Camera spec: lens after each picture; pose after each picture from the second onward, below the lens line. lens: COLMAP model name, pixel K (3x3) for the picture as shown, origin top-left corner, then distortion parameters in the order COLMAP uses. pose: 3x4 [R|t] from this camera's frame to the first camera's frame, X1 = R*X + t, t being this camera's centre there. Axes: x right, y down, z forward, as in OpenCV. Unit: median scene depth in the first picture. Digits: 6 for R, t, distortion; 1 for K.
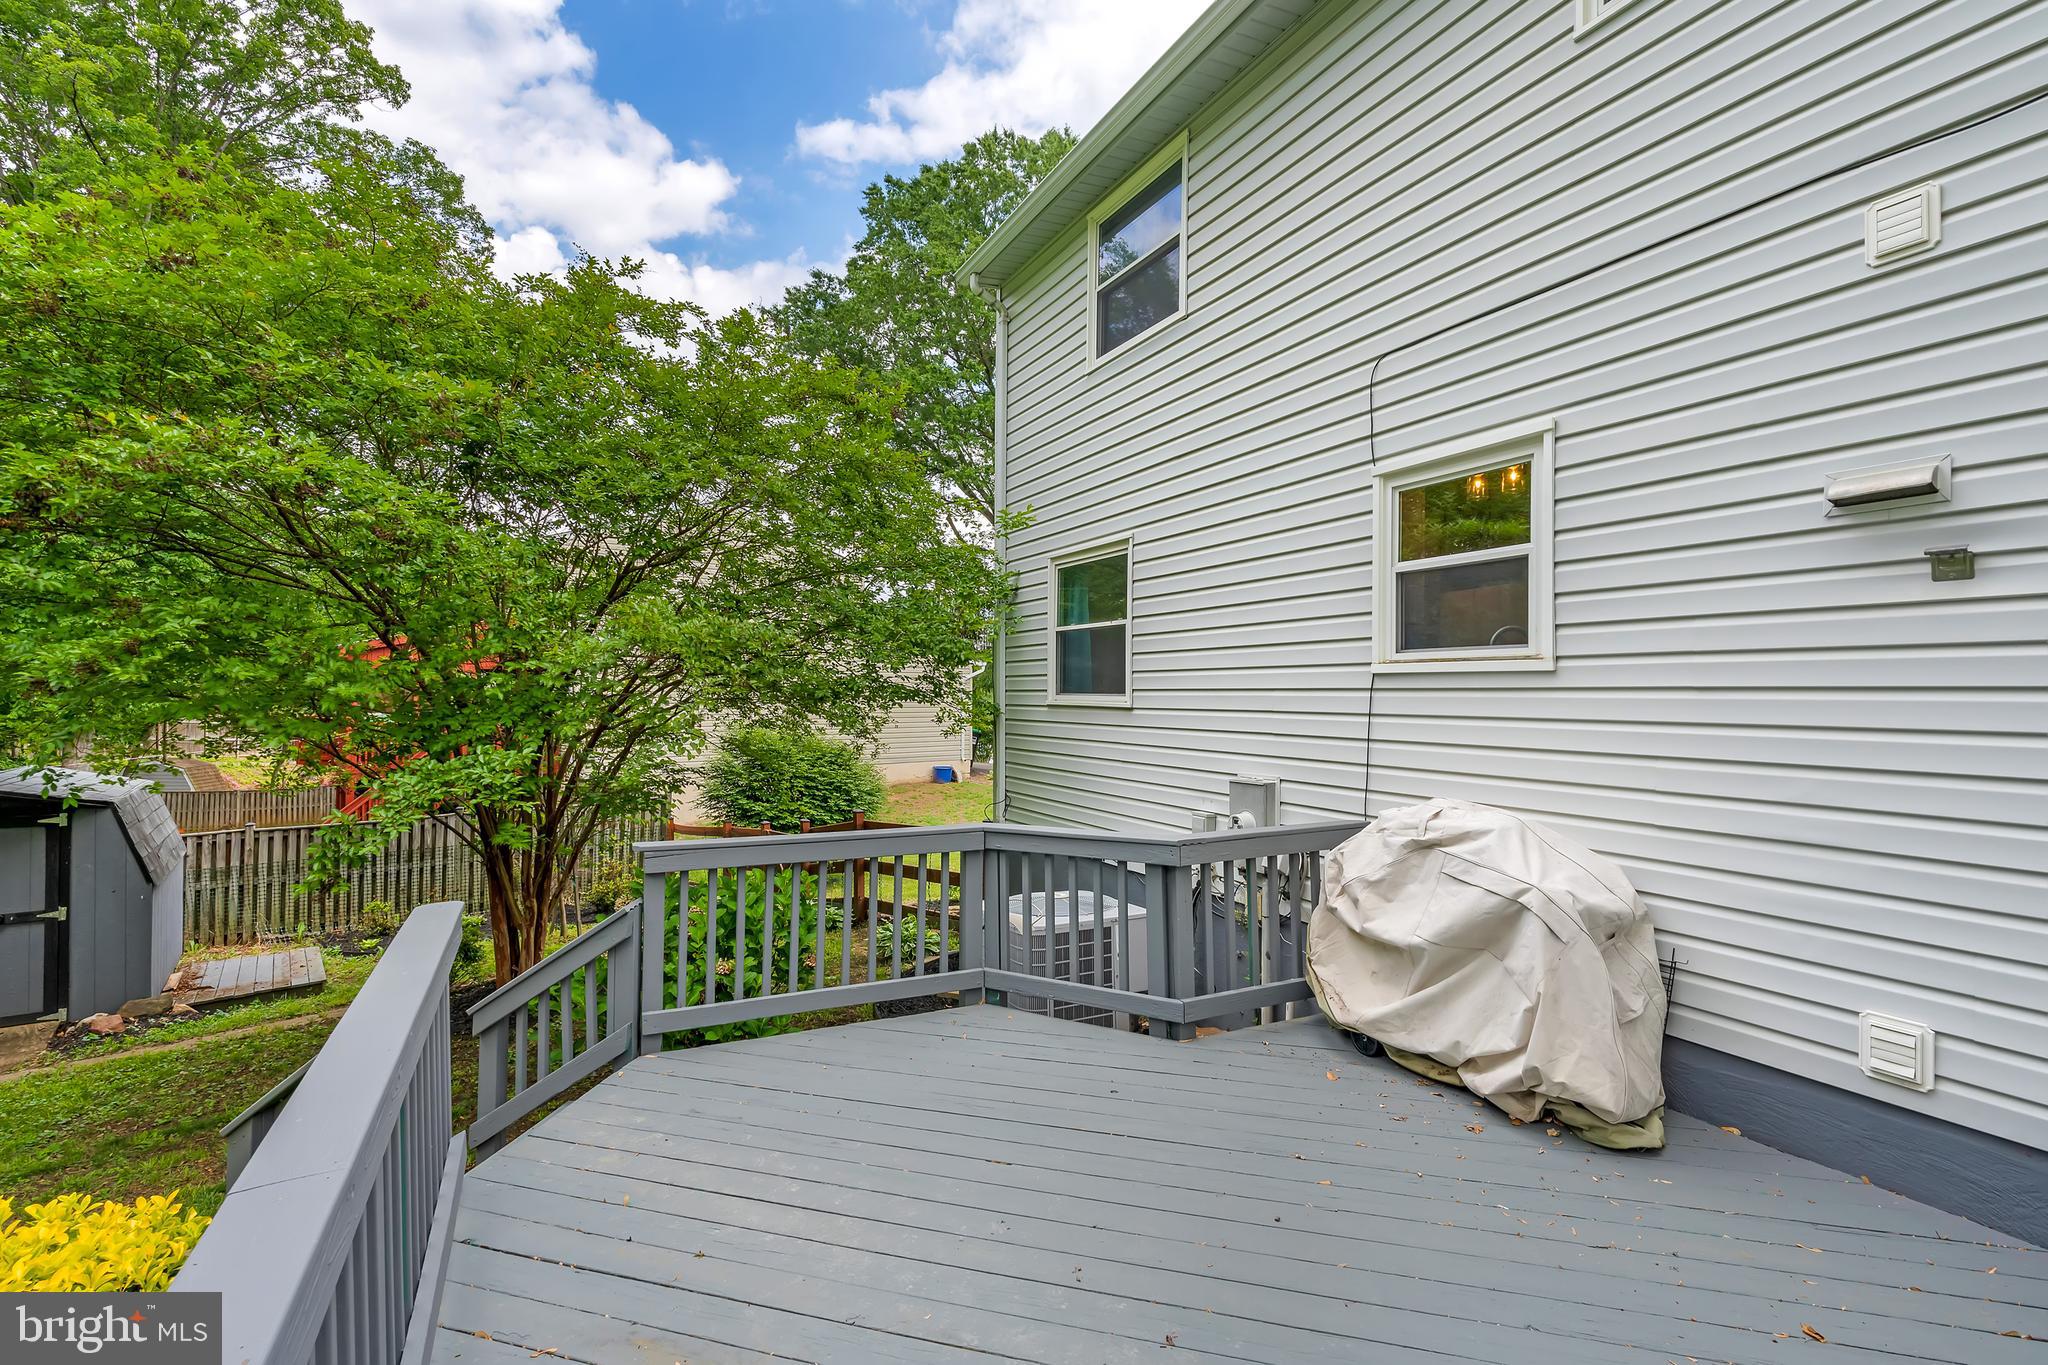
lens RADIAL K [[966.2, 0, 1031.2], [0, 966.2, 683.8], [0, 0, 1]] dist [0.001586, 0.000649]
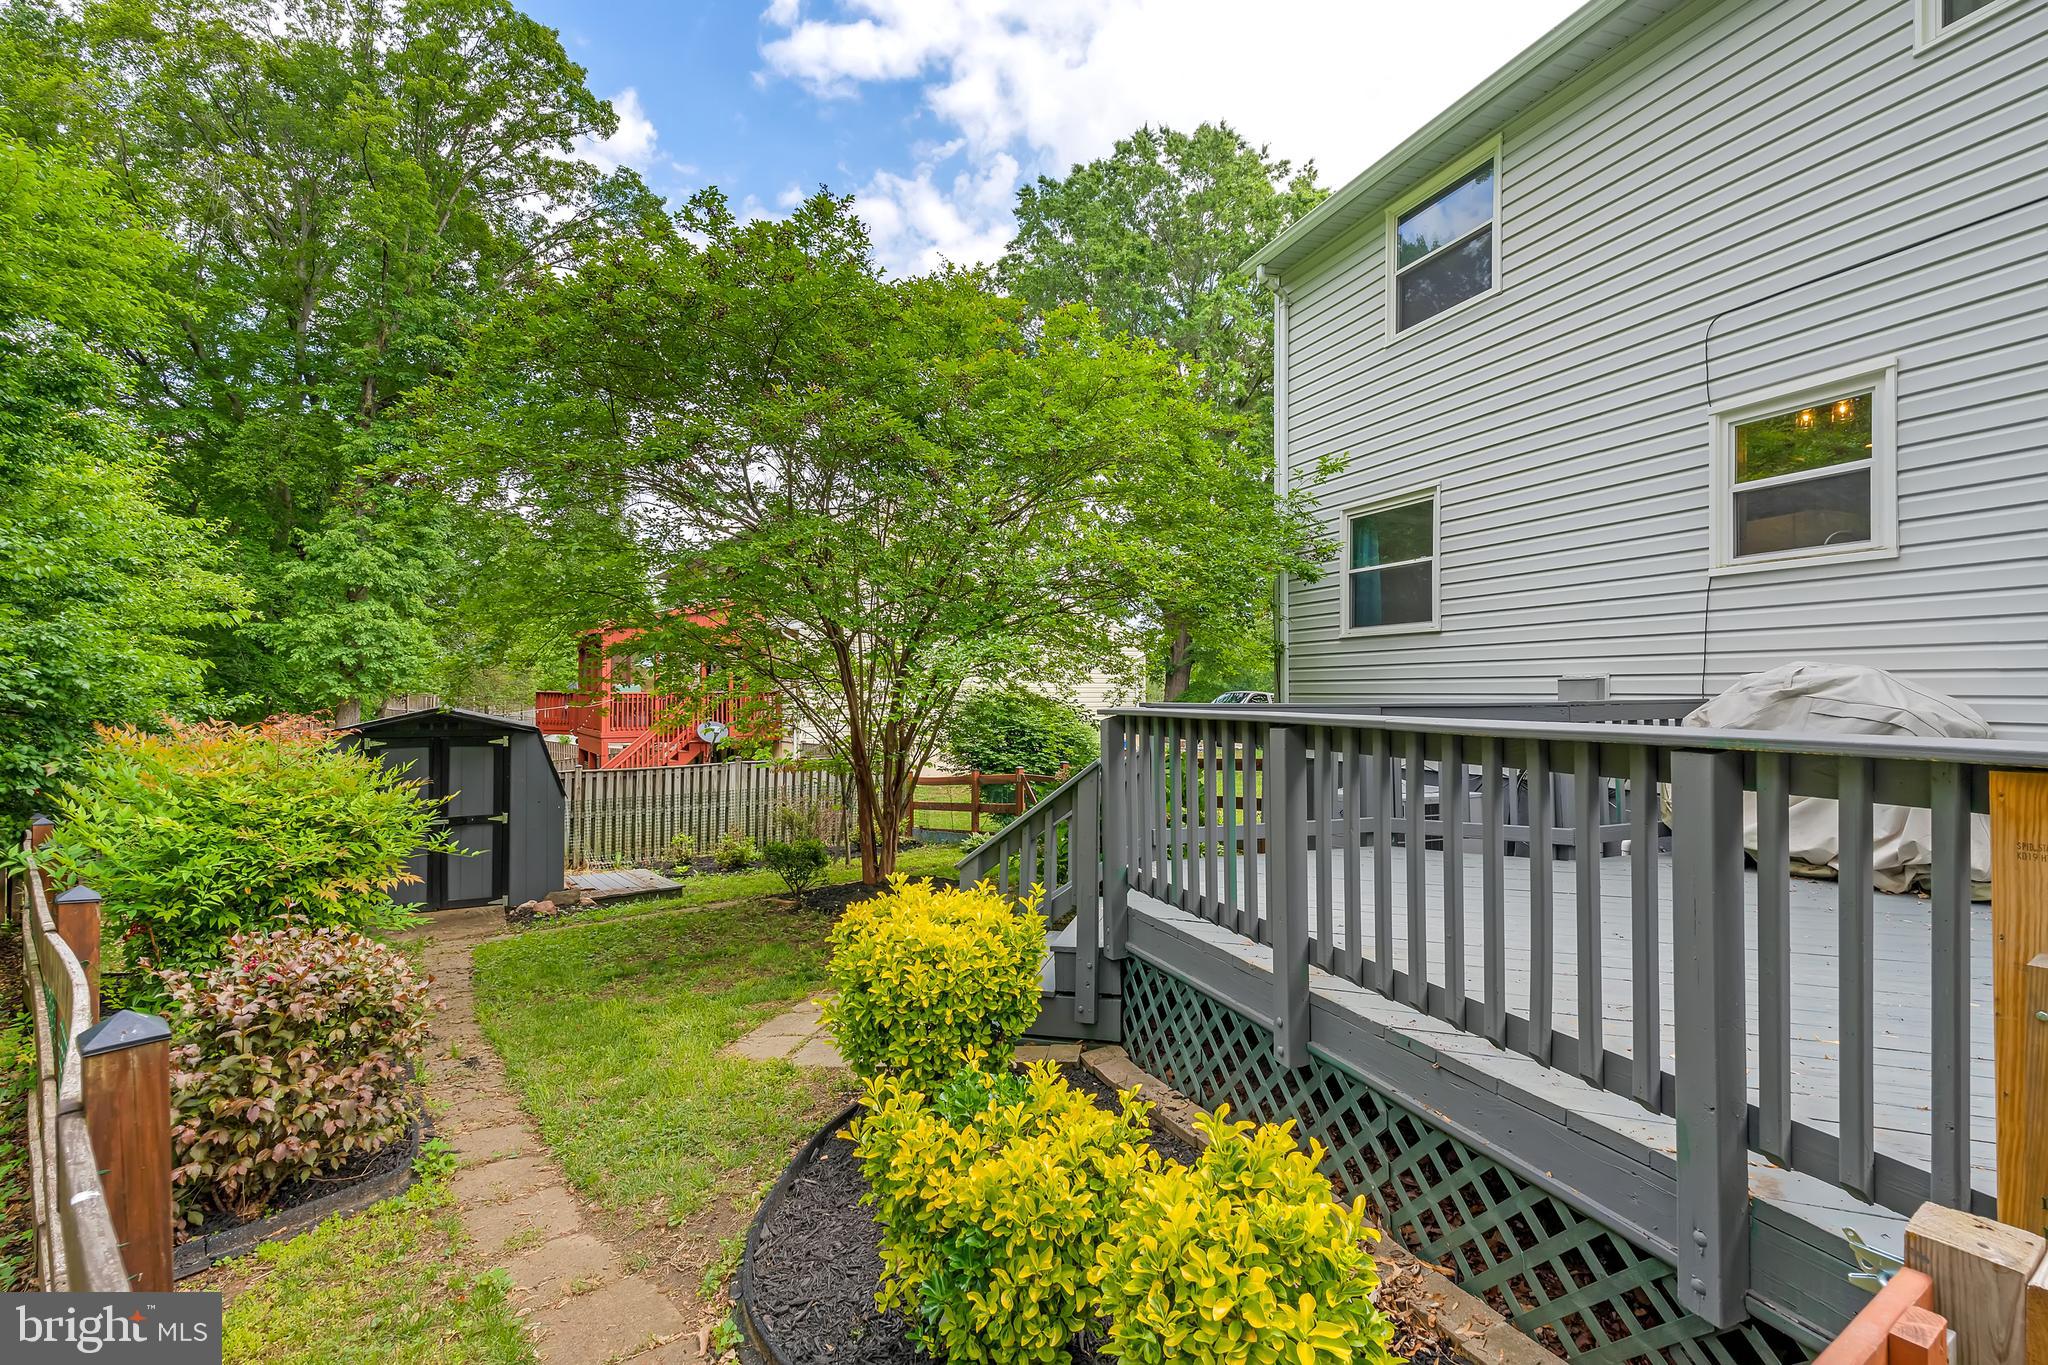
lens RADIAL K [[993.8, 0, 1024.0], [0, 993.8, 682.5], [0, 0, 1]] dist [-0.000310, 0.001197]
pose [[0.995219, -0.002095, -0.097651, -0.255388], [0.001465, 0.999978, -0.006524, 0.085959], [0.097662, 0.006350, 0.995199, -0.217536]]
